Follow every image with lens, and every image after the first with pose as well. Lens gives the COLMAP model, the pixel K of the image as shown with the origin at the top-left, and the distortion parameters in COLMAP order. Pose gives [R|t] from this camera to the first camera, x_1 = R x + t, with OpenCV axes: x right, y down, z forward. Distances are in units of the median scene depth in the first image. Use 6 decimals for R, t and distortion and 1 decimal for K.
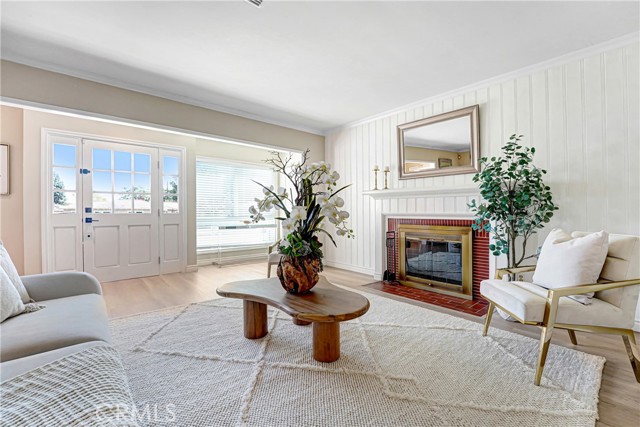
lens RADIAL K [[274.5, 0, 319.4], [0, 274.5, 210.2], [0, 0, 1]] dist [-0.015529, 0.003045]
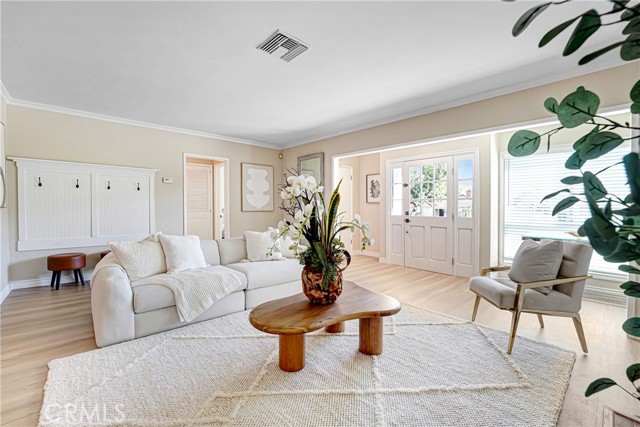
lens RADIAL K [[274.5, 0, 322.3], [0, 274.5, 215.5], [0, 0, 1]] dist [-0.015529, 0.003045]
pose [[0.017247, 0.035165, -0.999233, 0.684473], [-0.003560, 0.999377, 0.035109, -0.048133], [0.999845, 0.002952, 0.017361, 0.716858]]
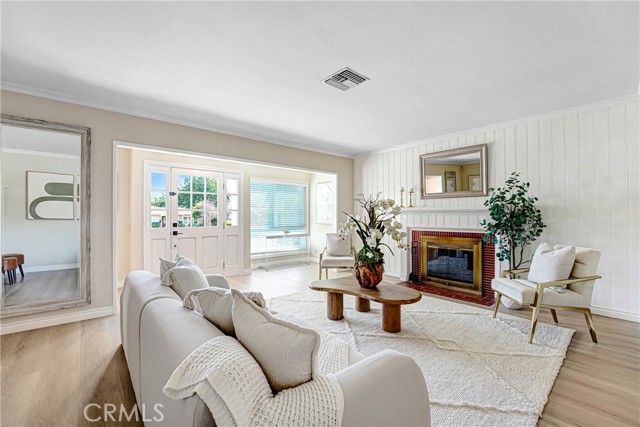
lens RADIAL K [[274.5, 0, 323.3], [0, 274.5, 214.8], [0, 0, 1]] dist [-0.015529, 0.003045]
pose [[0.999788, 0.000289, 0.020605, -0.262165], [-0.000354, 0.999995, 0.003144, -0.066935], [-0.020604, -0.003151, 0.999783, -0.334981]]
